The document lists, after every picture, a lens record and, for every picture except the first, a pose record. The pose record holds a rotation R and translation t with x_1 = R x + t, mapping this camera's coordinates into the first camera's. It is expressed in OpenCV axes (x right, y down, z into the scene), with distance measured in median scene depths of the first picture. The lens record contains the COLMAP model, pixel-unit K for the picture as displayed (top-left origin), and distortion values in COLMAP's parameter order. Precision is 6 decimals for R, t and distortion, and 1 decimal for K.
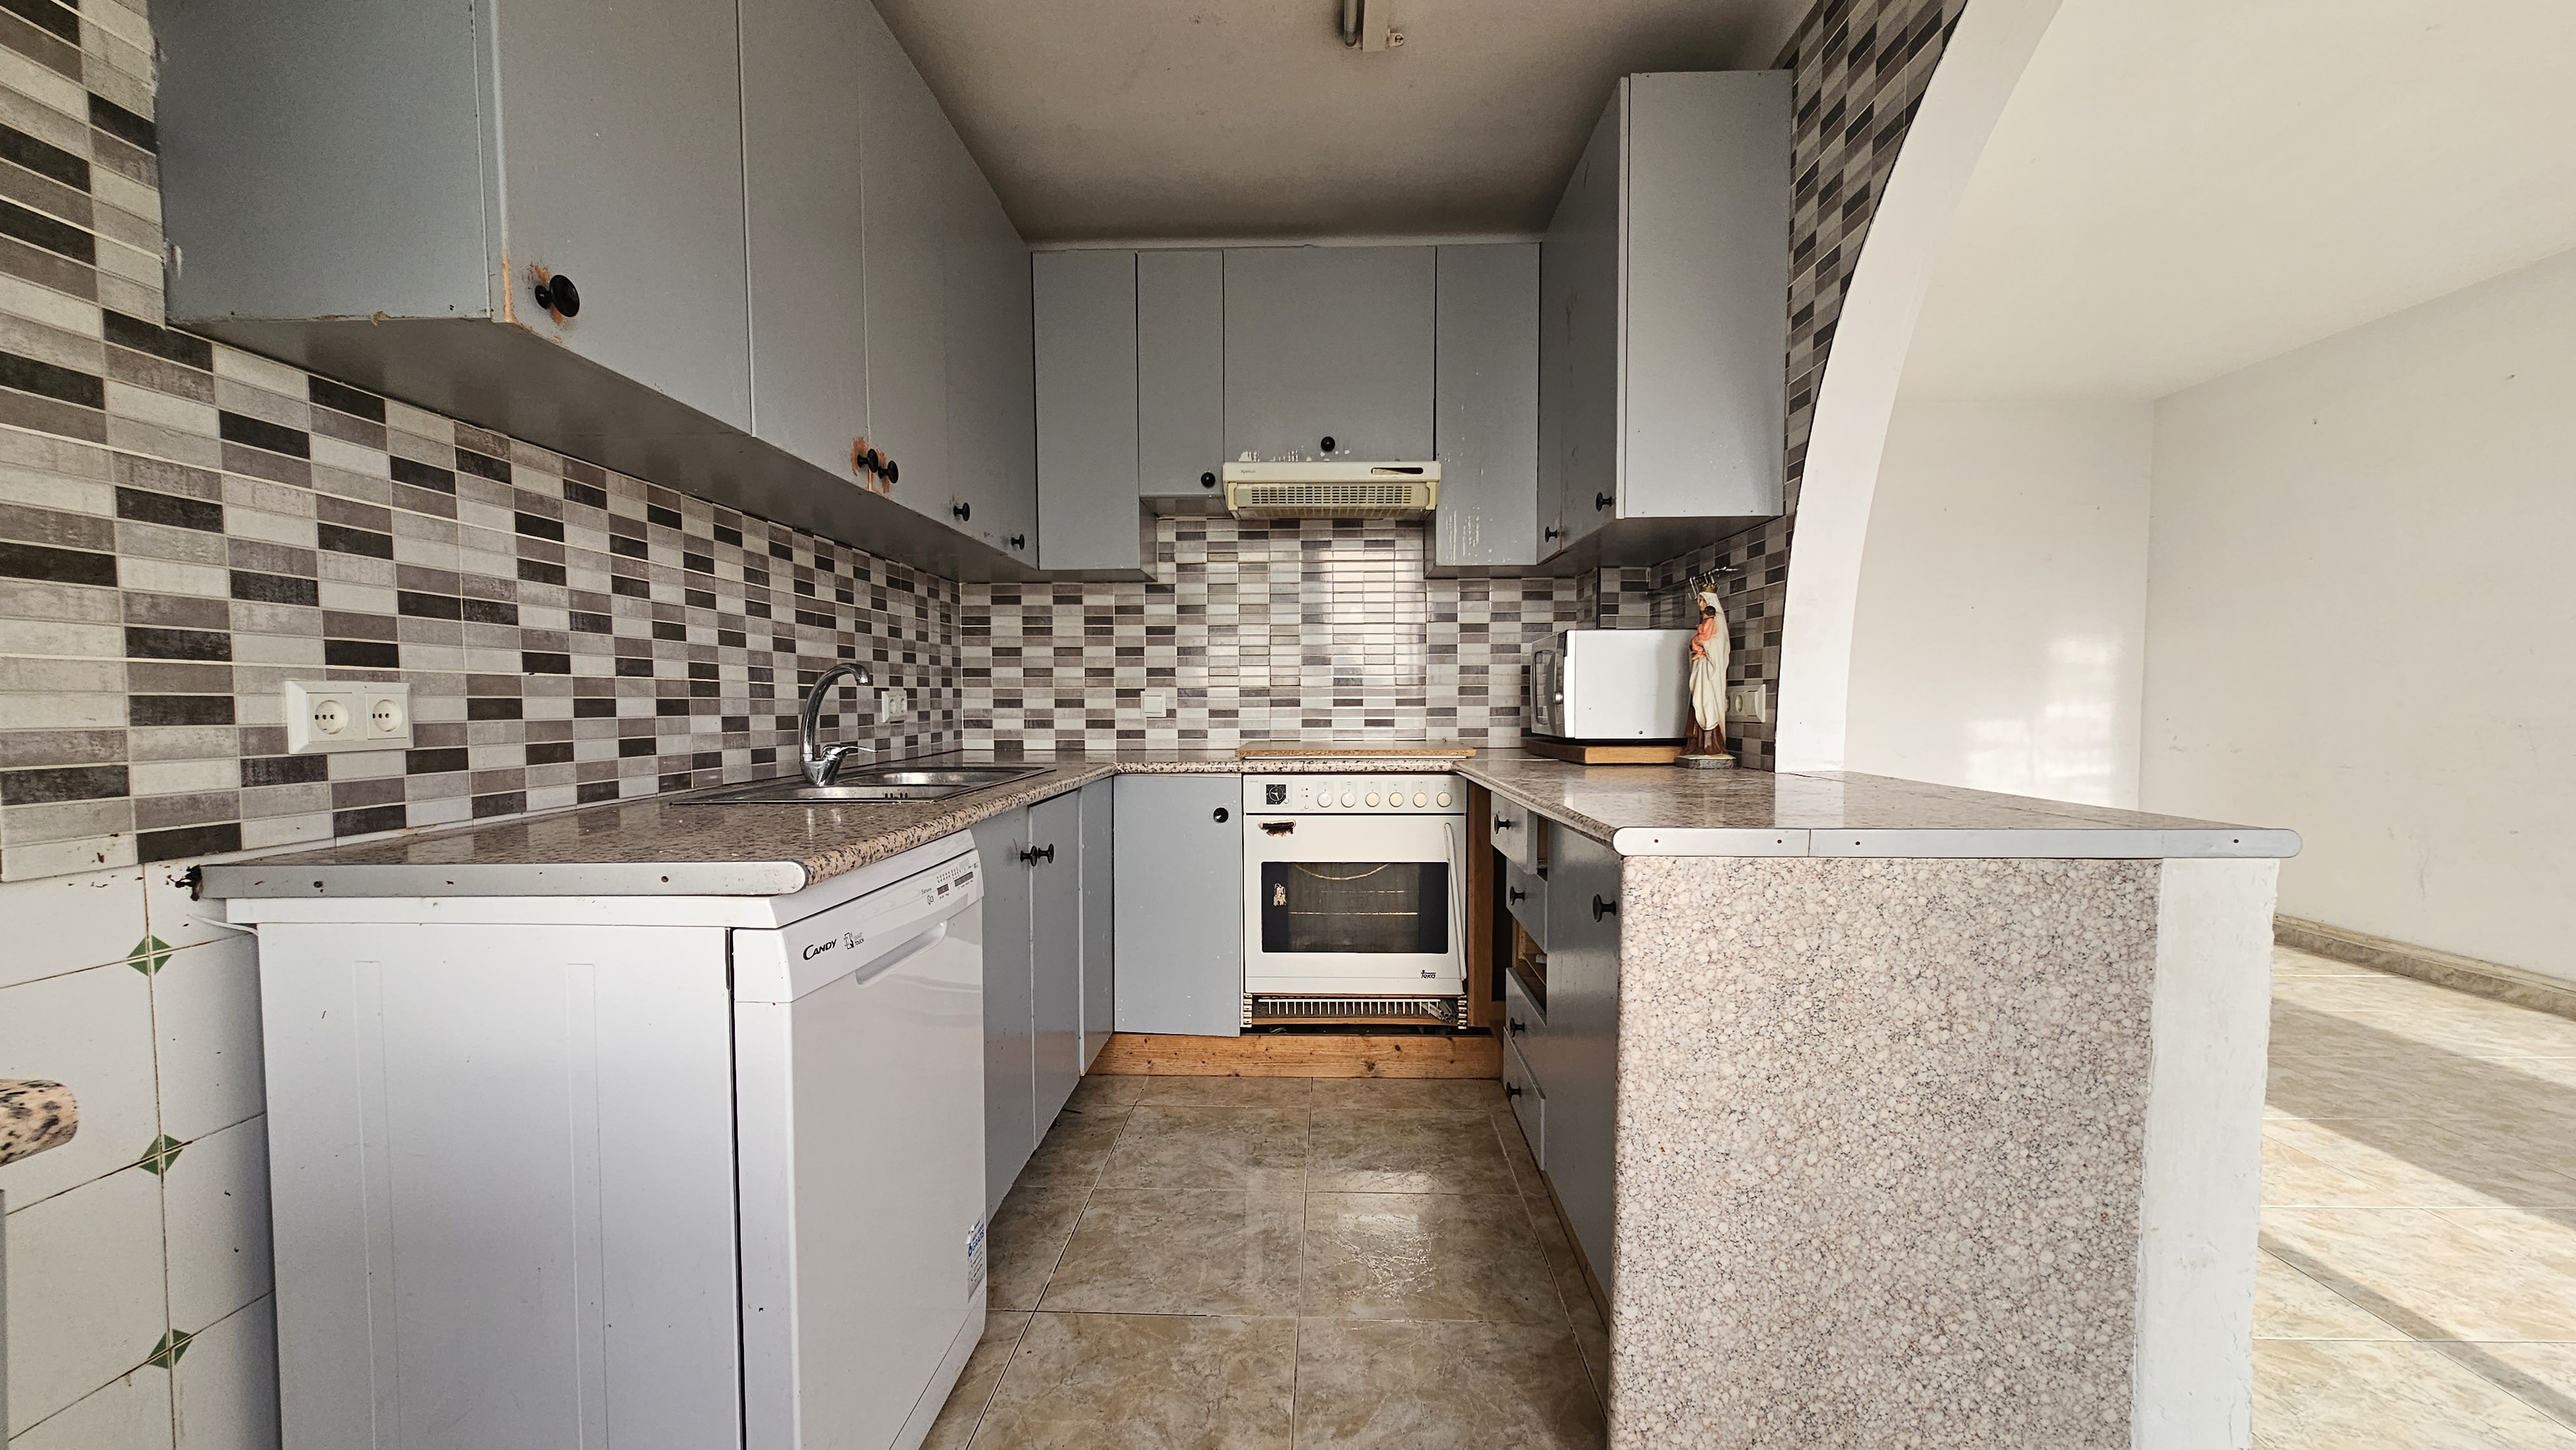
lens RADIAL K [[1052.6, 0, 1286.1], [0, 1052.6, 747.9], [0, 0, 1]] dist [-0.000720, 0.000917]
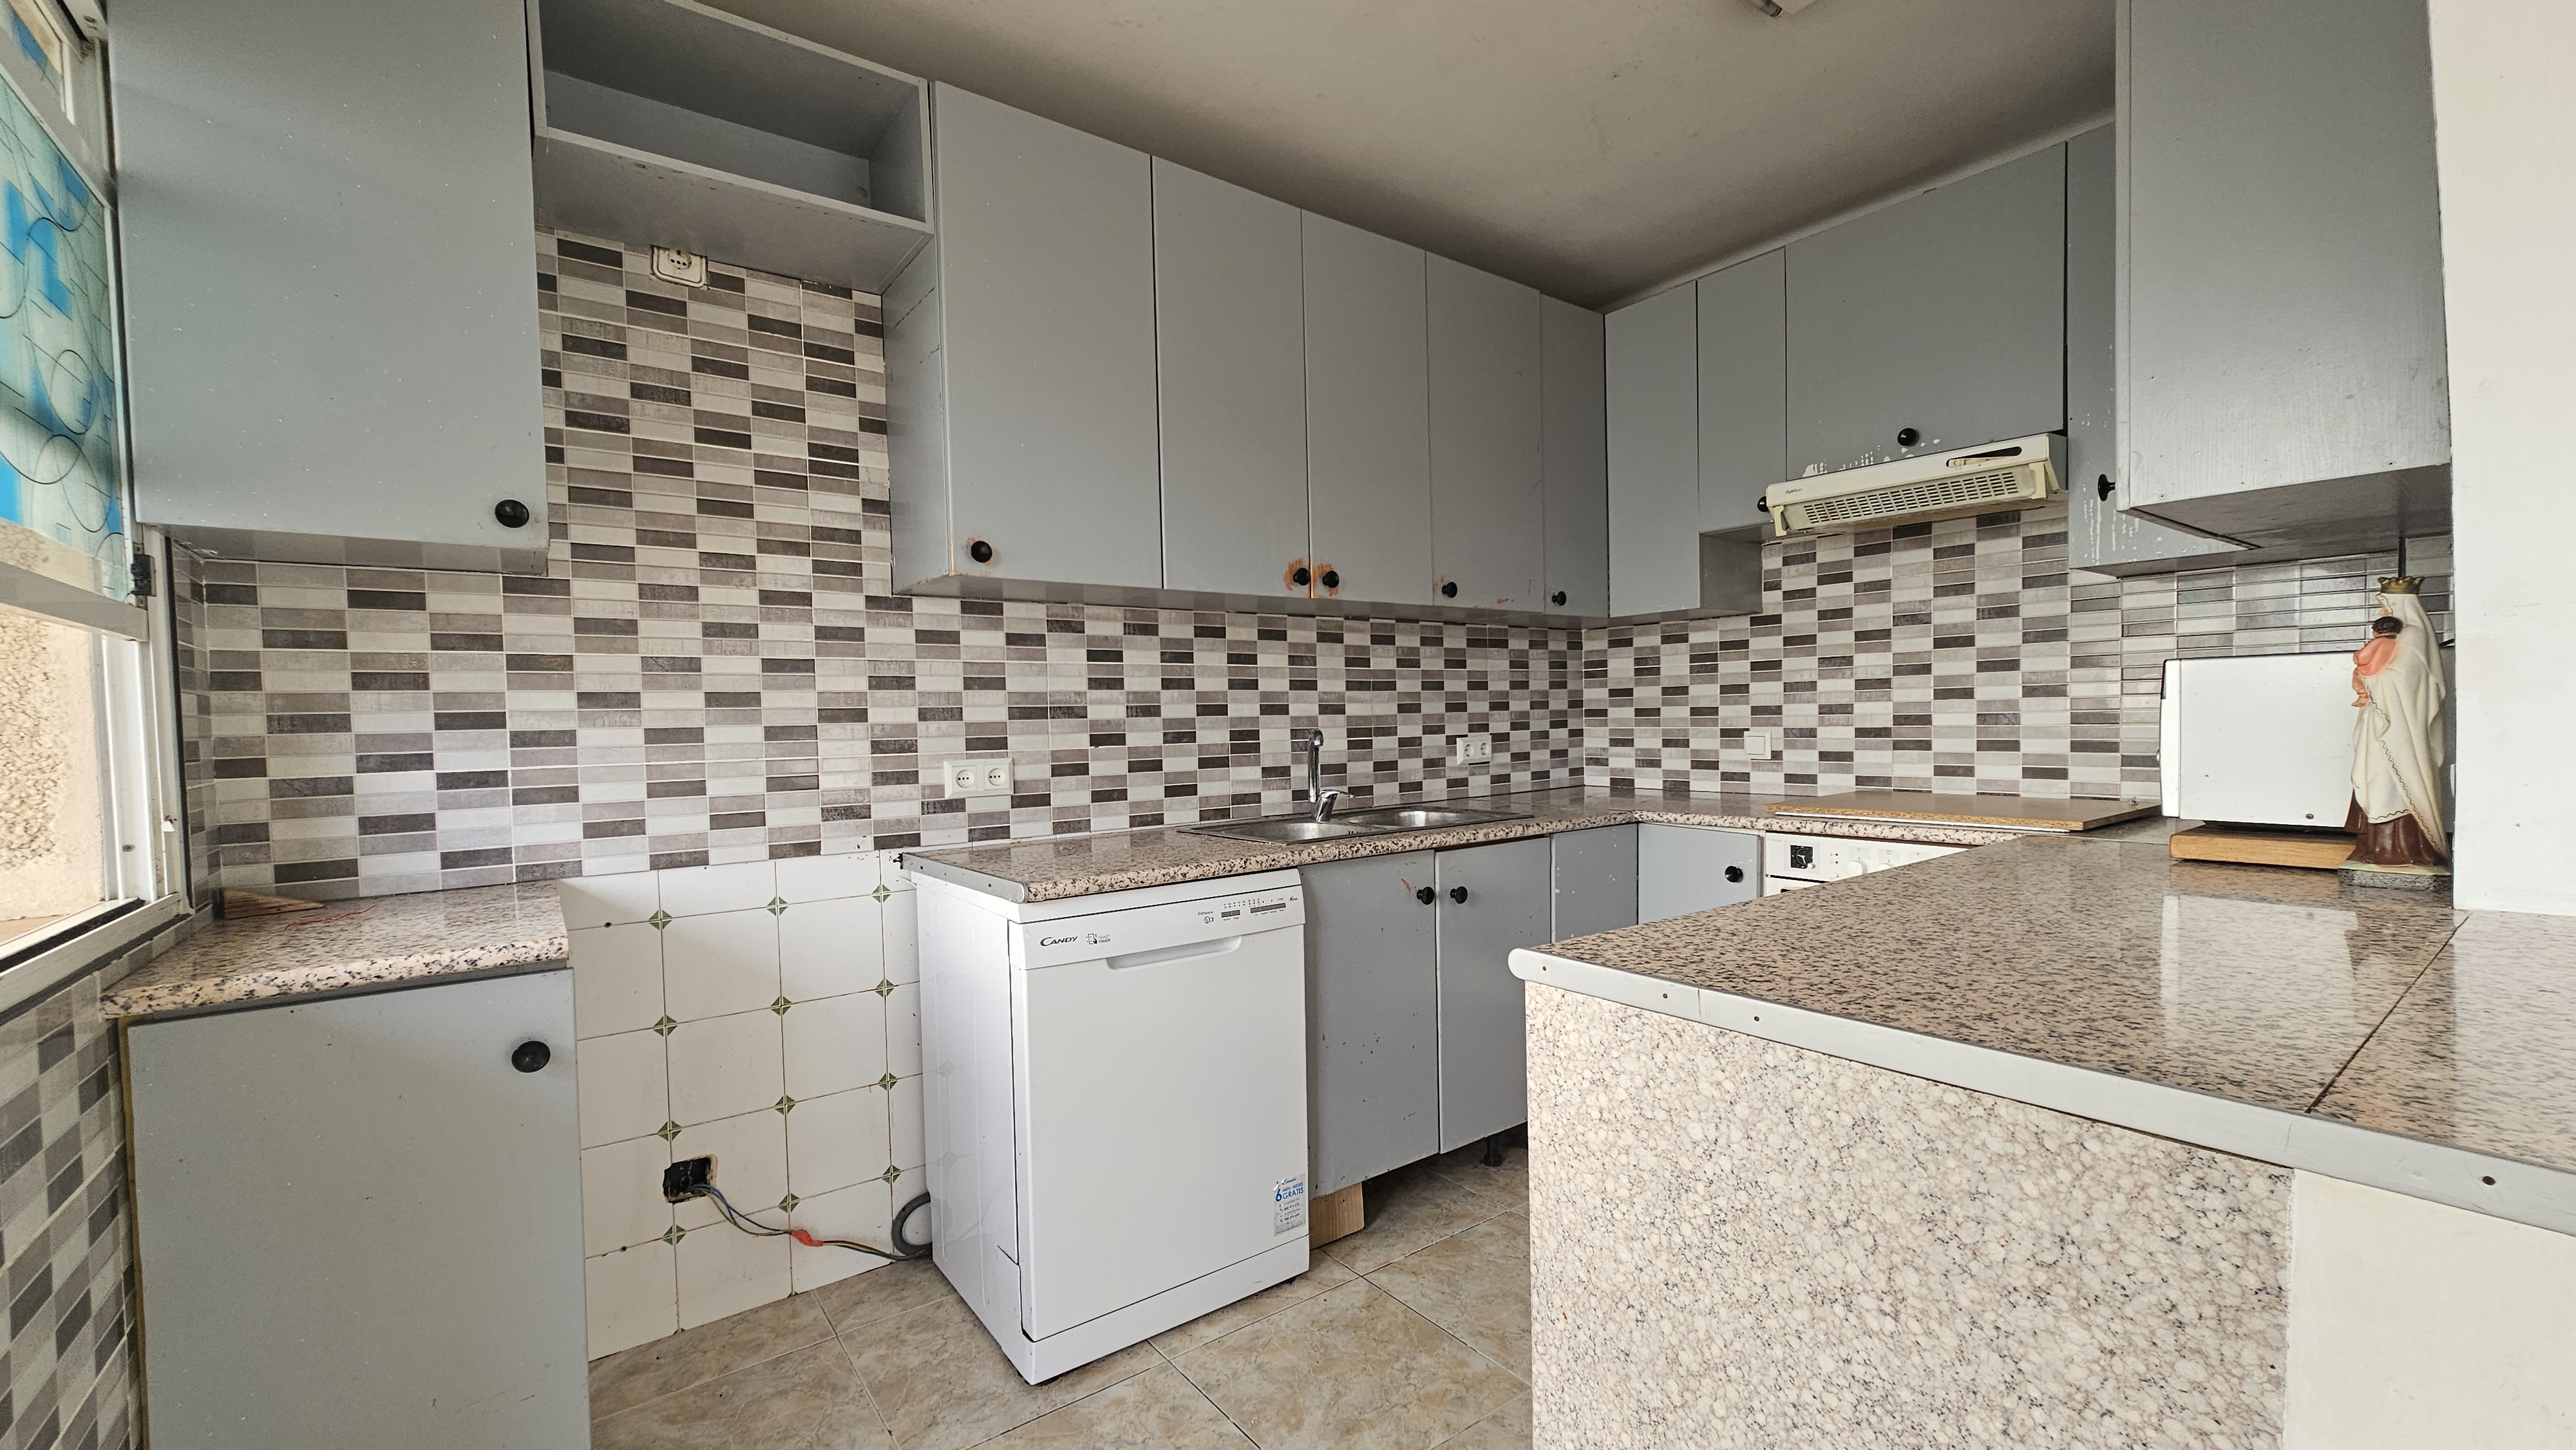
lens RADIAL K [[1052.6, 0, 1286.1], [0, 1052.6, 747.9], [0, 0, 1]] dist [-0.000720, 0.000917]
pose [[0.625151, 0.014444, -0.780370, 0.707642], [-0.015613, 0.999860, 0.005999, -0.079784], [0.780348, 0.008434, 0.625289, 0.199611]]
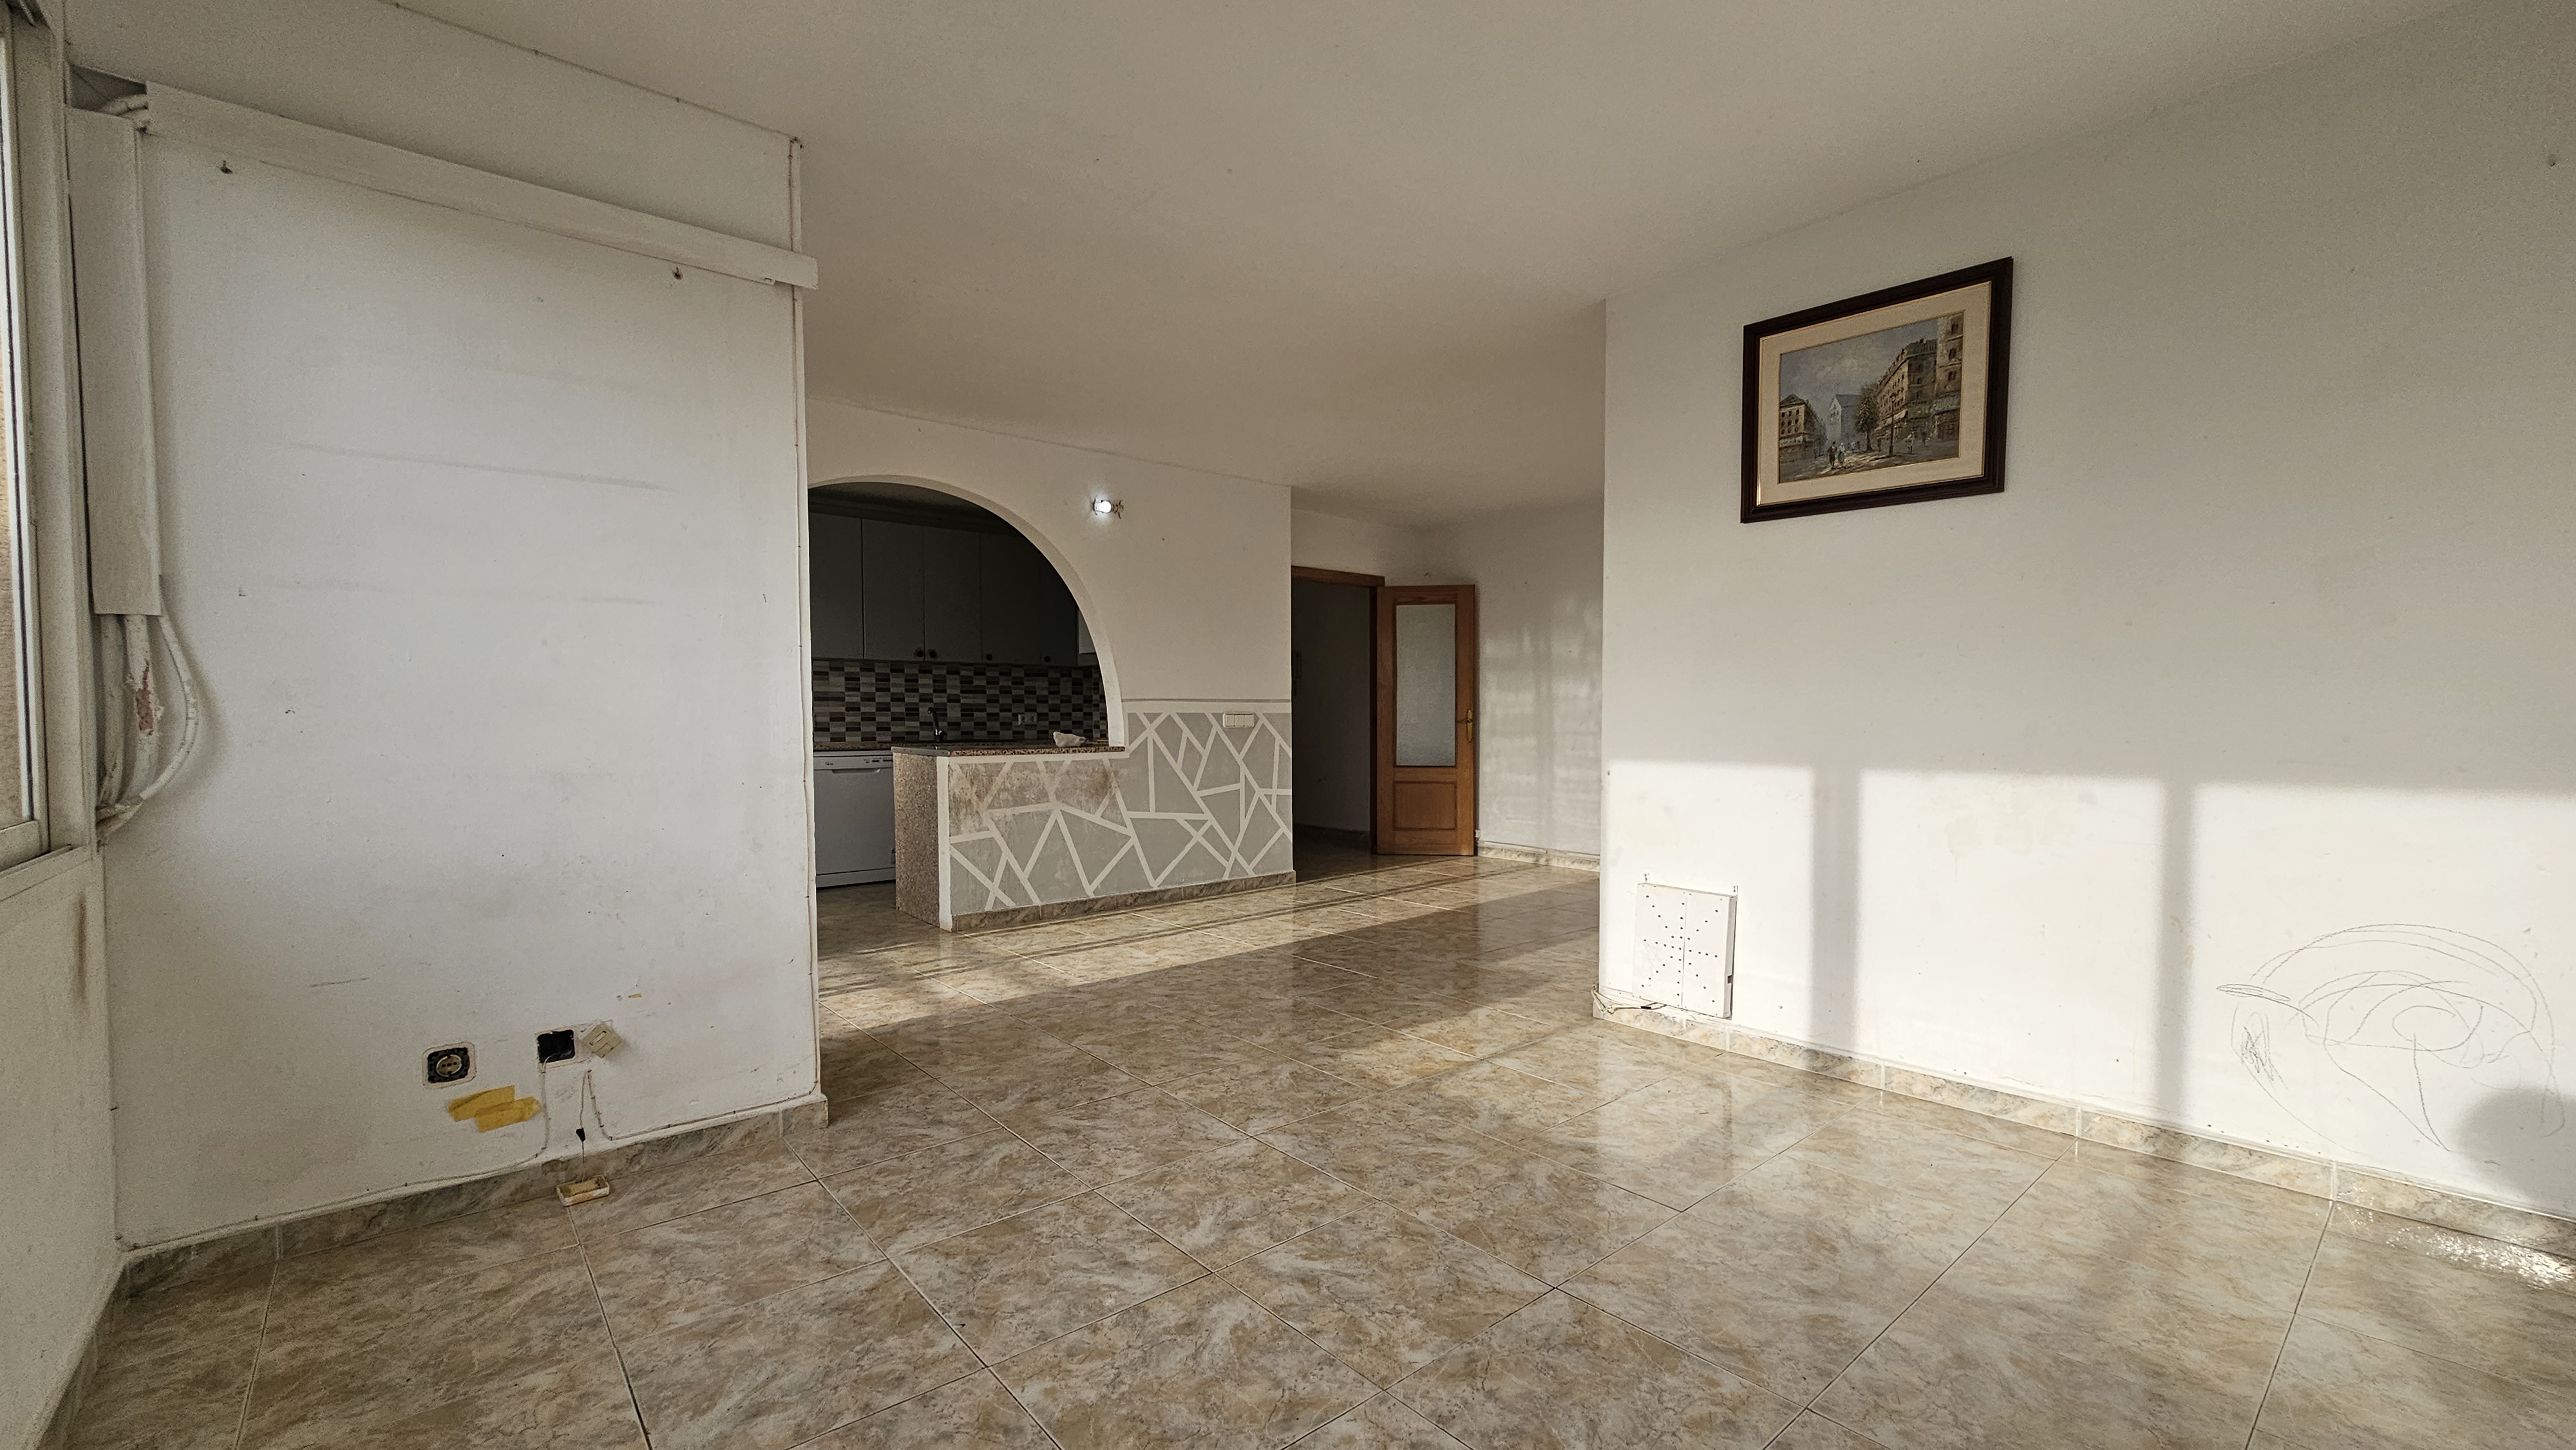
lens RADIAL K [[1052.6, 0, 1286.1], [0, 1052.6, 747.9], [0, 0, 1]] dist [-0.000720, 0.000917]
pose [[0.662443, 0.031698, -0.748441, 3.807405], [-0.038507, 0.999224, 0.008236, -0.022399], [0.748122, 0.023365, 0.663150, -0.583546]]
